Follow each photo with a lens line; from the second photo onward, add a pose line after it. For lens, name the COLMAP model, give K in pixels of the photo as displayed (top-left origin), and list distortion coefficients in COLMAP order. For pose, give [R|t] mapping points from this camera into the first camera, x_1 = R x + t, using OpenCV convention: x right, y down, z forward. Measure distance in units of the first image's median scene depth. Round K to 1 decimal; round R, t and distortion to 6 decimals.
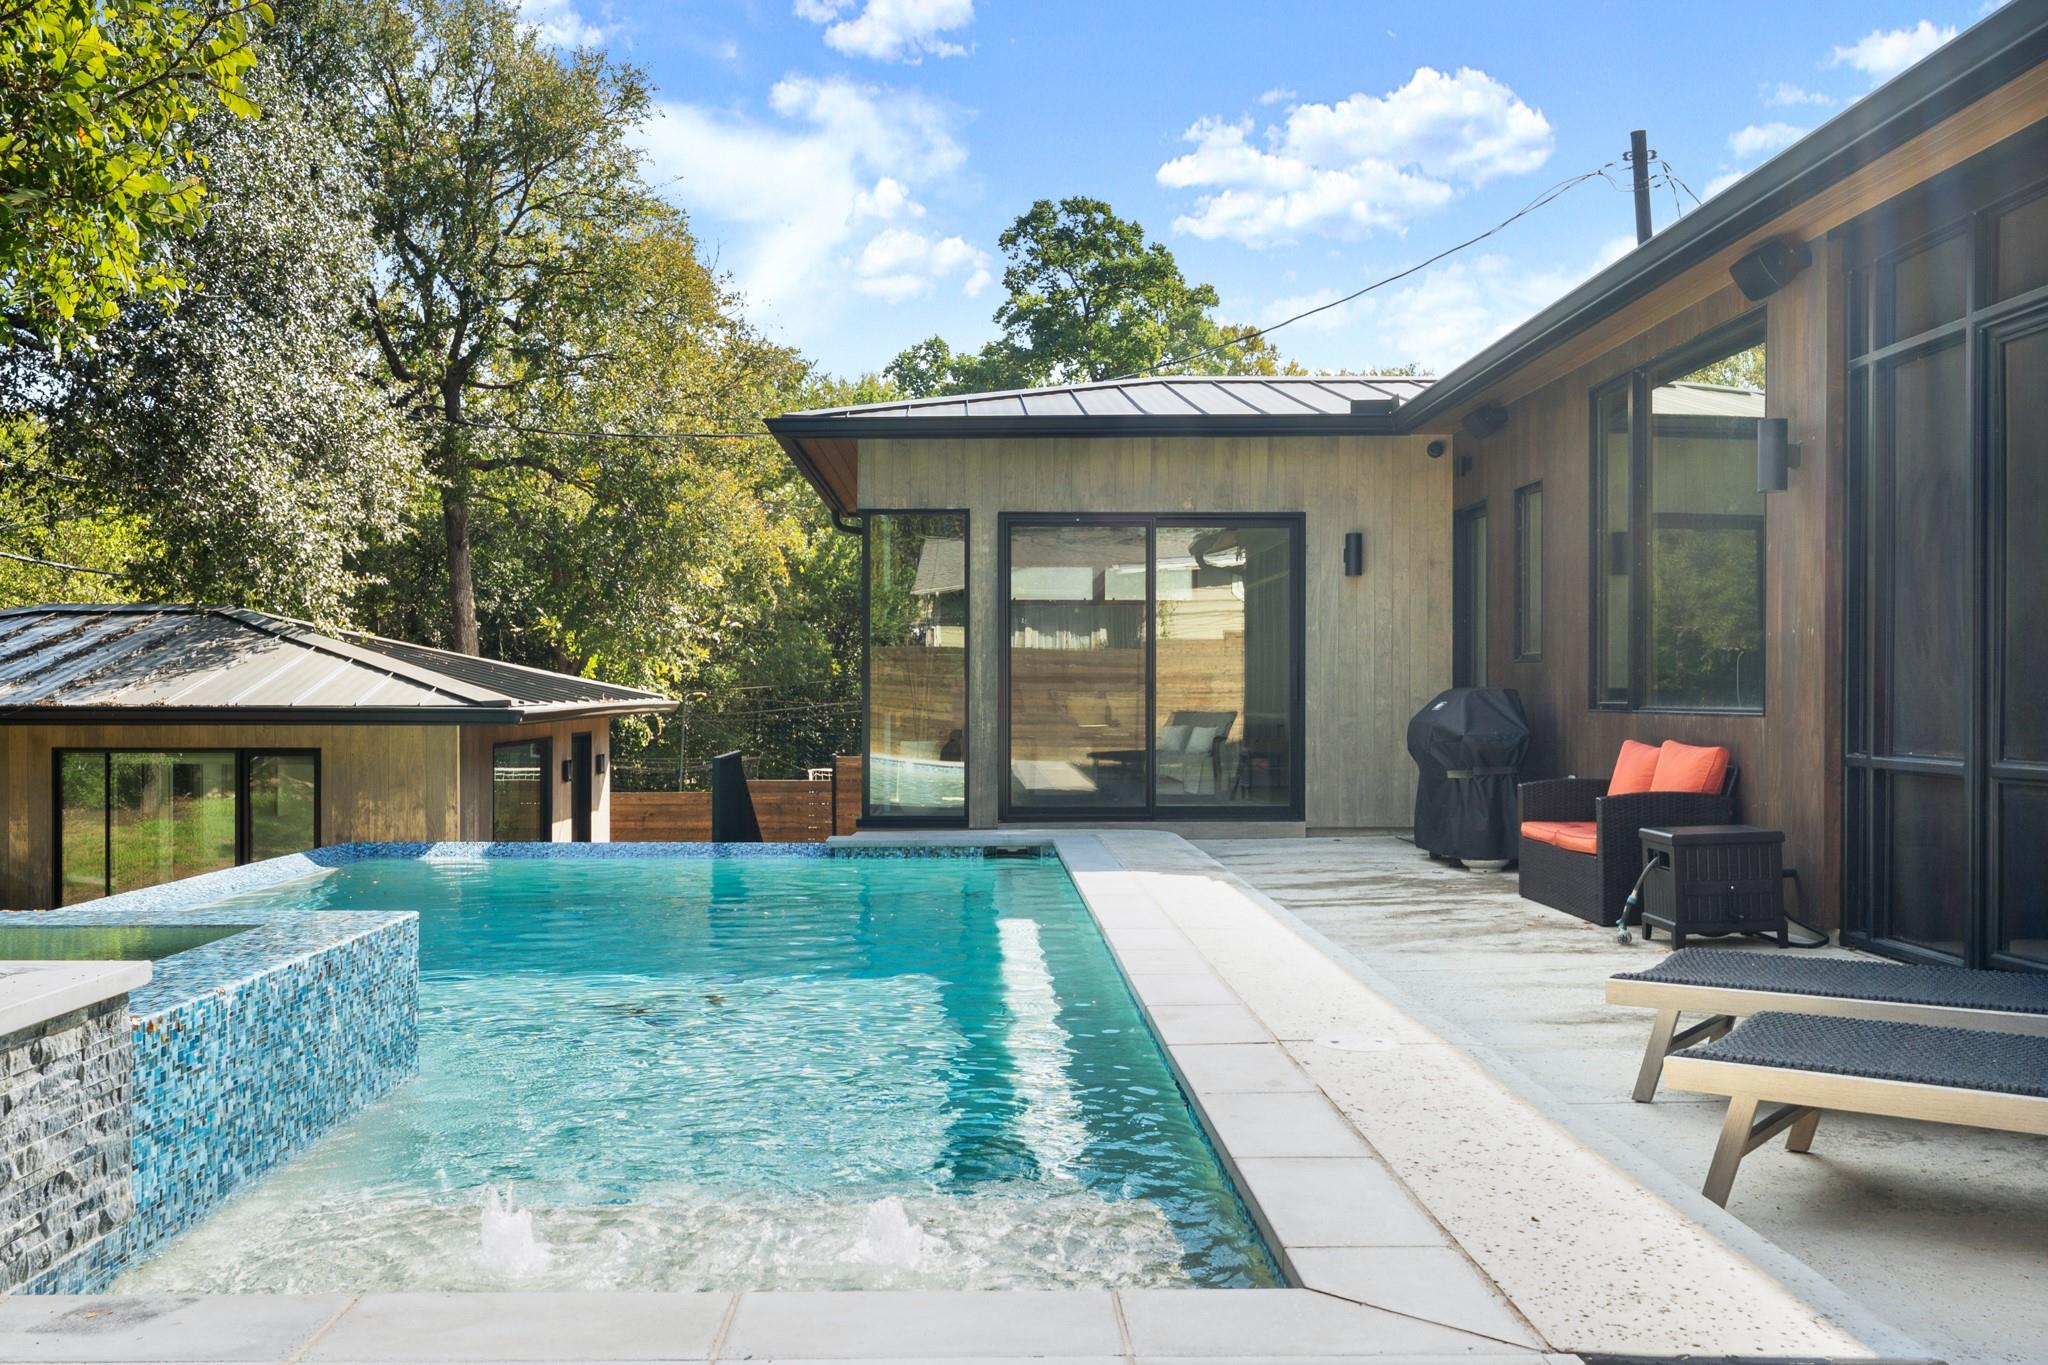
lens RADIAL K [[1810.5, 0, 1024.0], [0, 1810.5, 682.5], [0, 0, 1]] dist [0.010699, 0.001177]
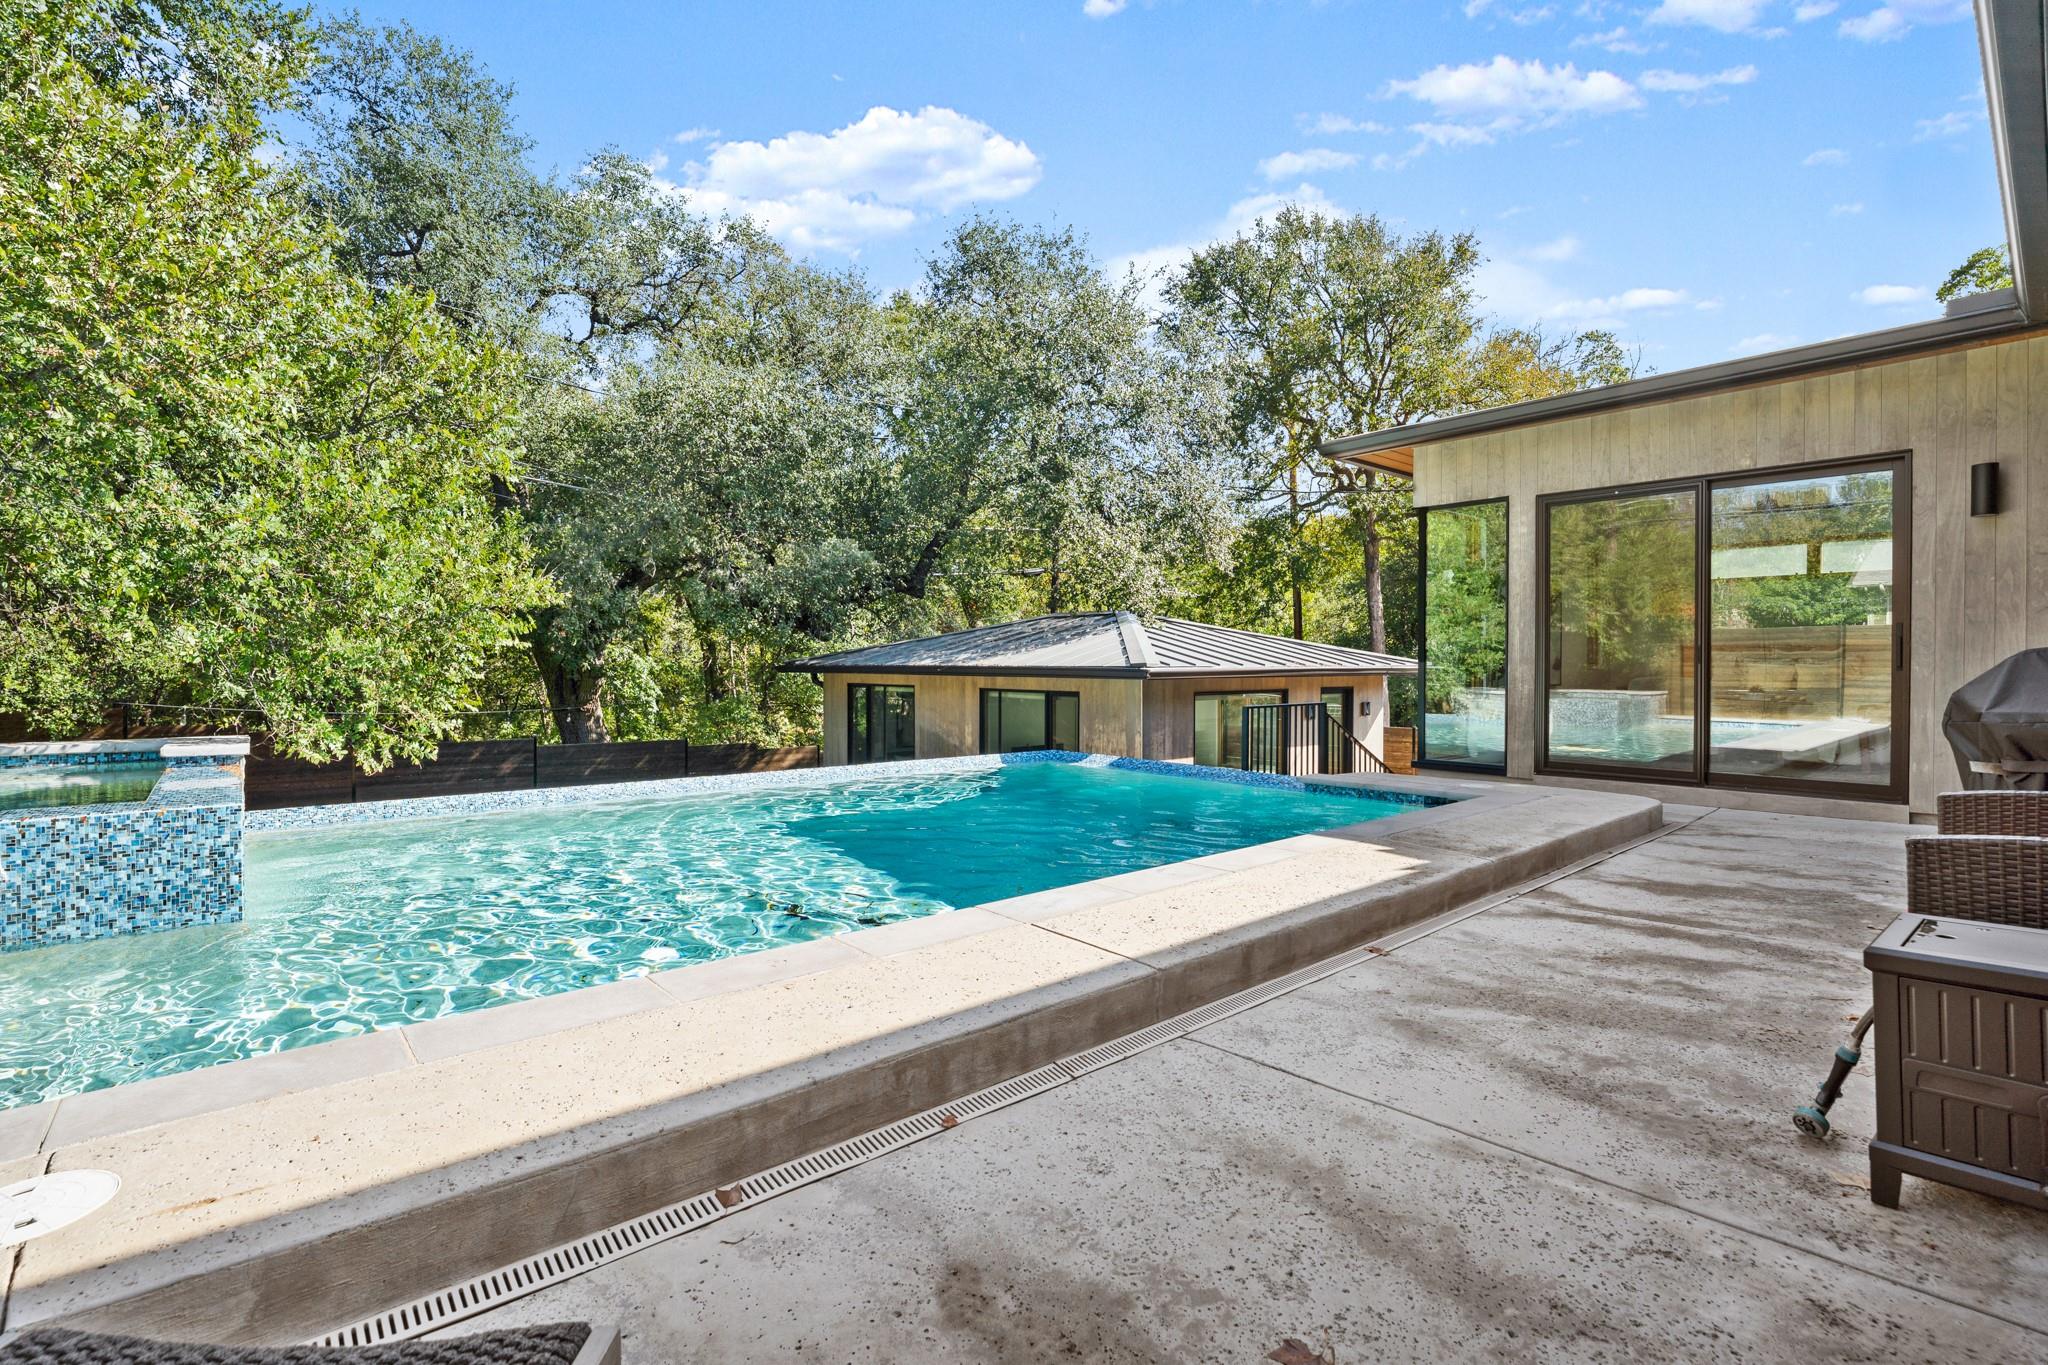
lens RADIAL K [[939.8, 0, 1024.0], [0, 939.8, 682.5], [0, 0, 1]] dist [-0.002771, -0.000597]
pose [[0.644468, 0.017656, -0.764427, 0.226191], [-0.003772, 0.999795, 0.019913, 0.010429], [0.764622, -0.009950, 0.644402, 0.388852]]
